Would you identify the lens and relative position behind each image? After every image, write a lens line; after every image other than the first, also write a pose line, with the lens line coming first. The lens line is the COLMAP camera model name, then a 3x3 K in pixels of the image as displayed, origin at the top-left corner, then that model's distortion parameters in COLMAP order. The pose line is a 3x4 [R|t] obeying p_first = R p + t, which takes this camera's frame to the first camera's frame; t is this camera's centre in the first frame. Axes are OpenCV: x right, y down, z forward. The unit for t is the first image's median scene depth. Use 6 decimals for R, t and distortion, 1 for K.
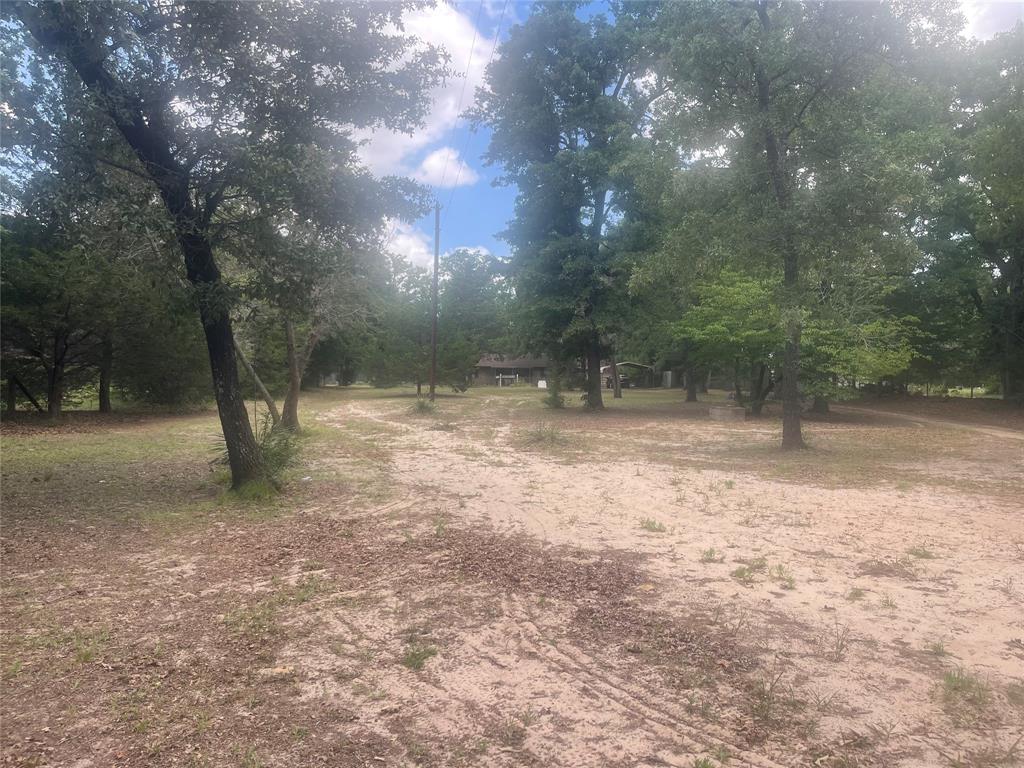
lens RADIAL K [[769.6, 0, 515.8], [0, 769.6, 381.8], [0, 0, 1]] dist [0.060757, -0.083908]
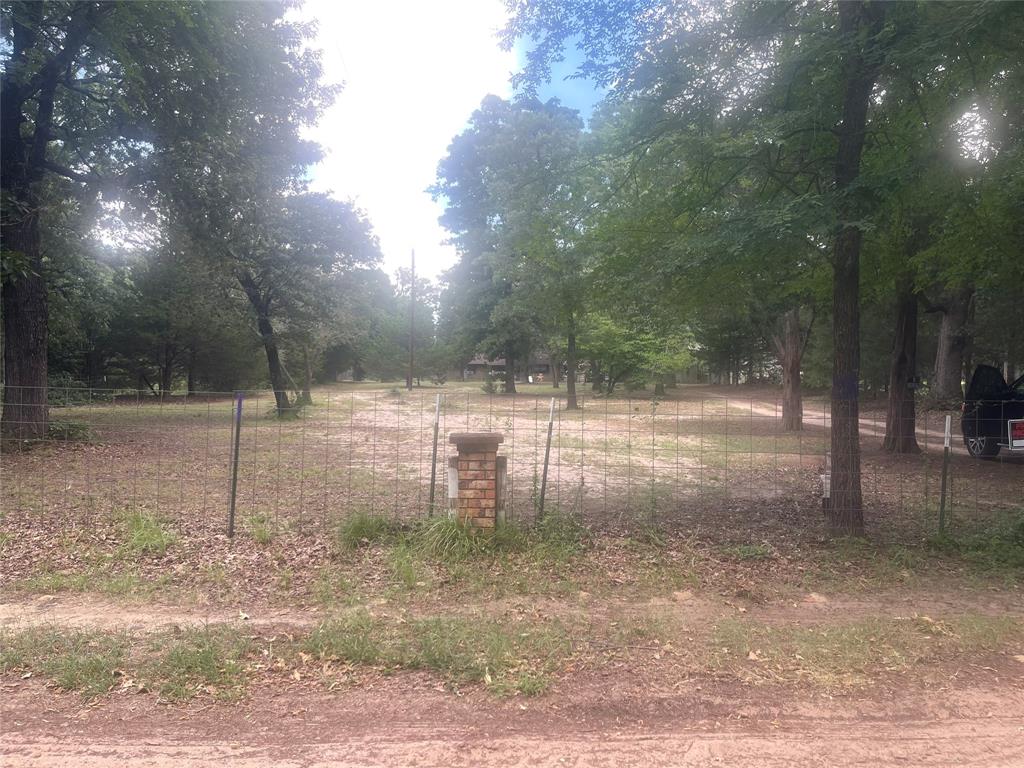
lens RADIAL K [[769.6, 0, 516.2], [0, 769.6, 387.3], [0, 0, 1]] dist [0.060757, -0.083908]
pose [[0.999450, -0.003605, -0.032977, 0.166342], [0.003990, 0.999925, 0.011616, 0.005874], [0.032933, -0.011741, 0.999389, -0.507169]]
